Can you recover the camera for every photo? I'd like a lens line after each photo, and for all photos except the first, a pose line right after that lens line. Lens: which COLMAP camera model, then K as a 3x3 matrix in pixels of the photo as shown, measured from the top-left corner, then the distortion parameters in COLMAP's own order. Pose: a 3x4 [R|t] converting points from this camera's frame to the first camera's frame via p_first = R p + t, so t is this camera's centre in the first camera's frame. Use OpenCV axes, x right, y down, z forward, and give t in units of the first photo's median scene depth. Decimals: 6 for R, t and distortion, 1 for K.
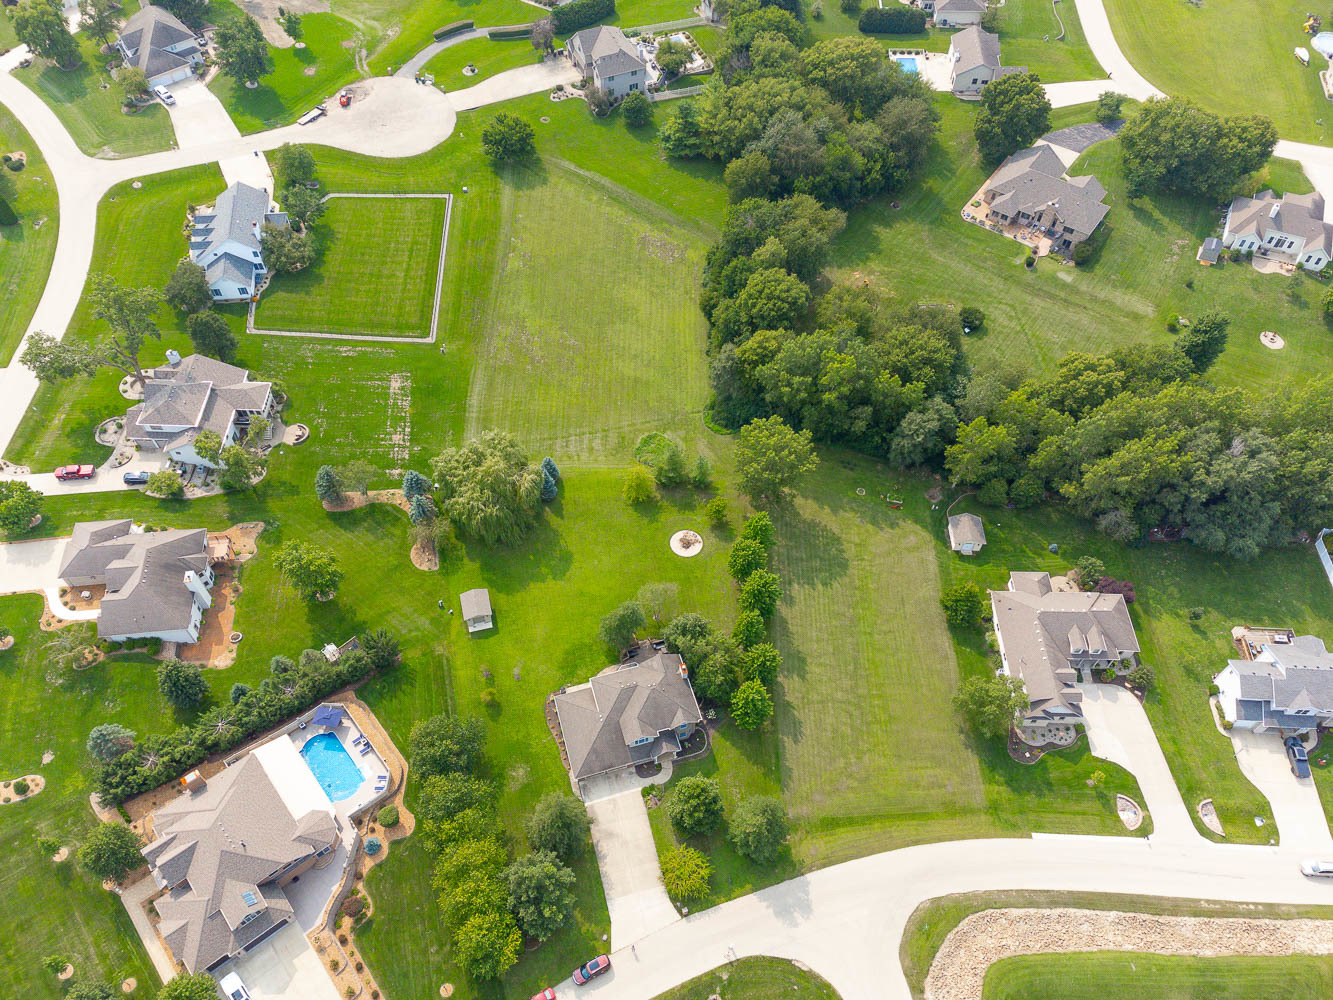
lens RADIAL K [[1006.1, 0, 661.6], [0, 1006.1, 545.0], [0, 0, 1]] dist [0.279574, -0.313830]
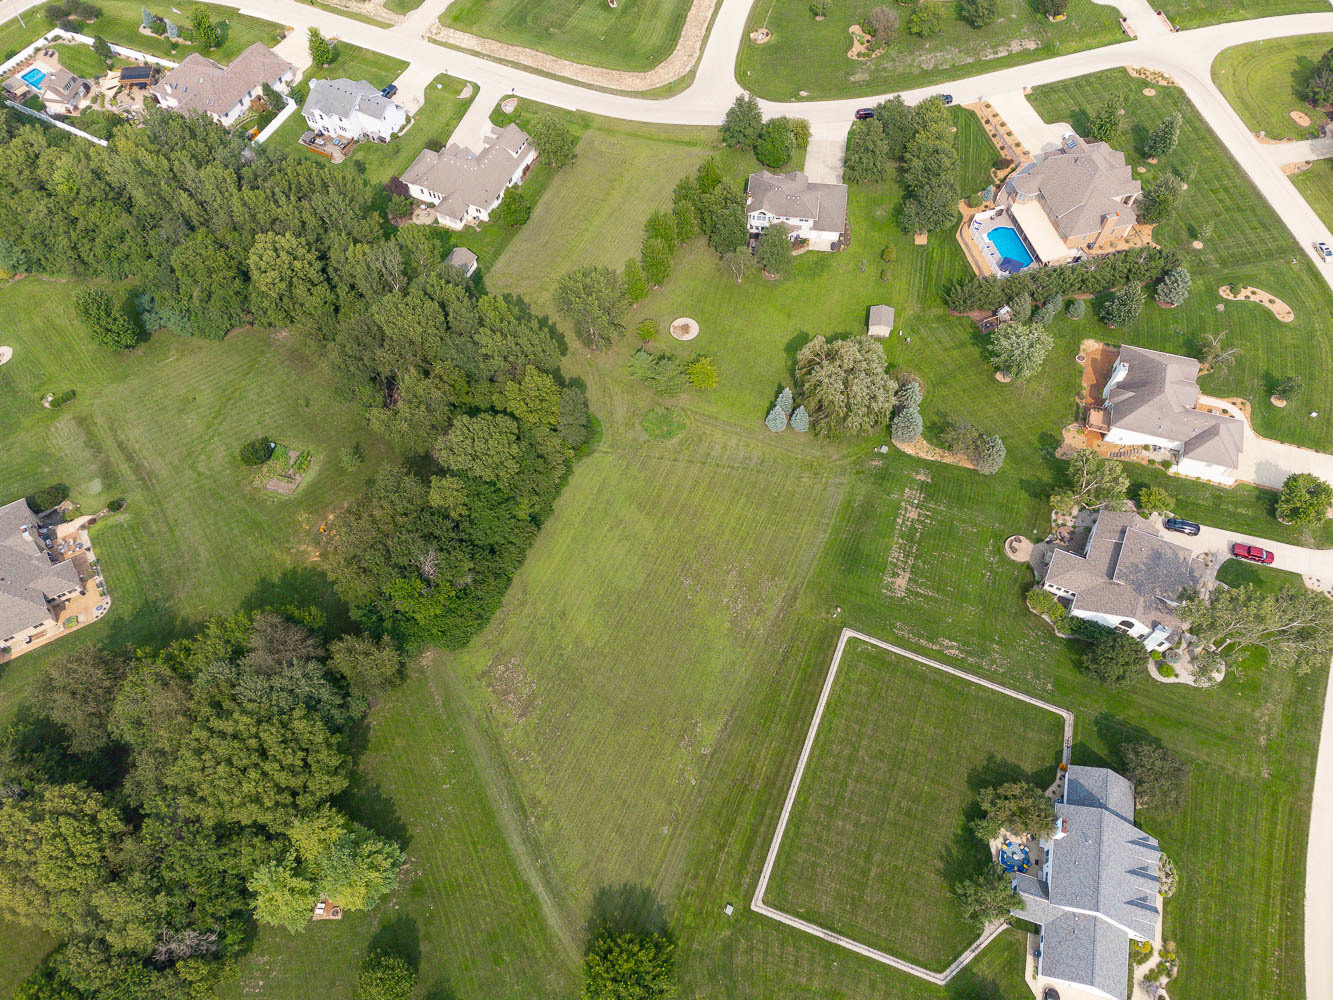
lens RADIAL K [[954.6, 0, 665.1], [0, 954.6, 500.8], [0, 0, 1]] dist [0.249158, -0.249814]
pose [[-0.912506, -0.357864, 0.198158, -0.254642], [0.329233, -0.355004, 0.874973, -1.092497], [-0.242775, 0.863658, 0.441764, 0.746519]]
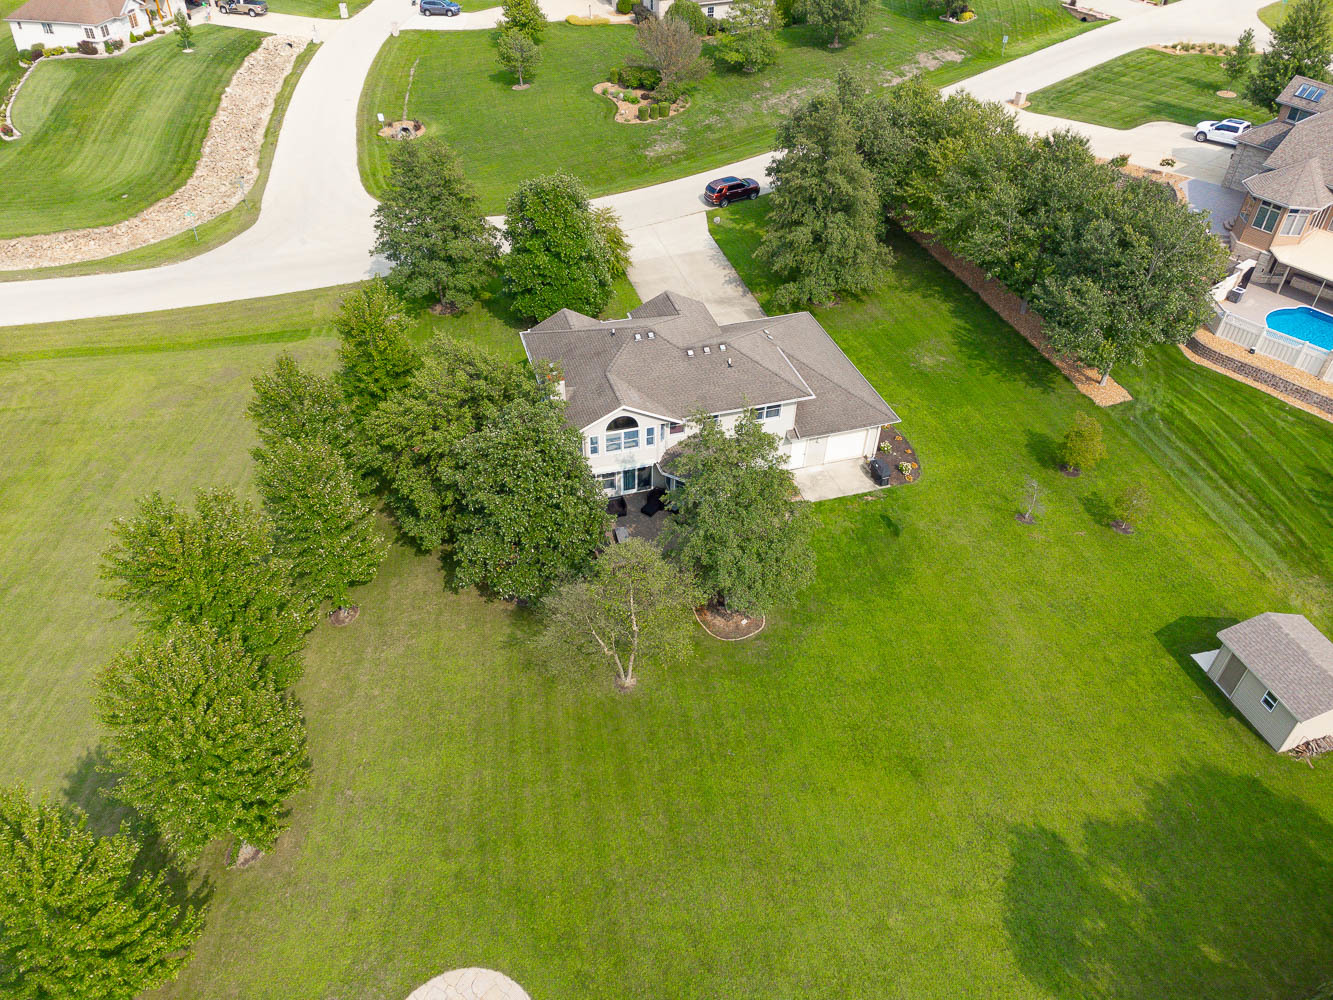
lens RADIAL K [[954.6, 0, 665.1], [0, 954.6, 500.8], [0, 0, 1]] dist [0.249158, -0.249814]
pose [[-0.999305, -0.018178, -0.032549, -0.005222], [-0.030831, -0.087880, 0.995654, -0.198875], [-0.020960, 0.995965, 0.087258, 0.939172]]
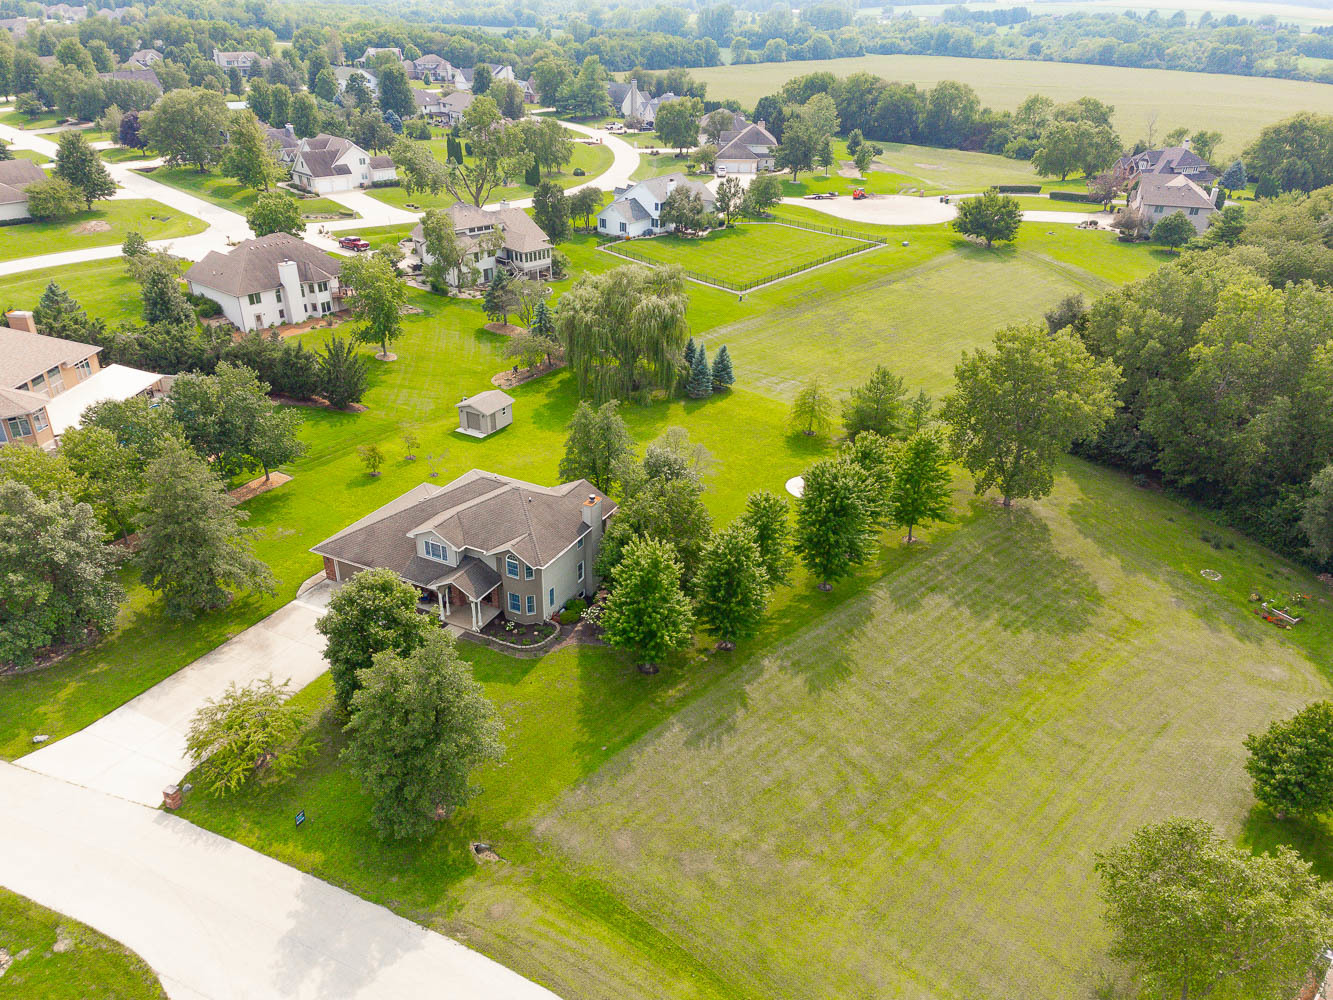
lens RADIAL K [[954.6, 0, 665.1], [0, 954.6, 500.8], [0, 0, 1]] dist [0.249158, -0.249814]
pose [[0.724964, 0.321829, -0.608977, 0.322904], [-0.569838, 0.776896, -0.267801, 0.216405], [0.386925, 0.541165, 0.746612, 0.599107]]
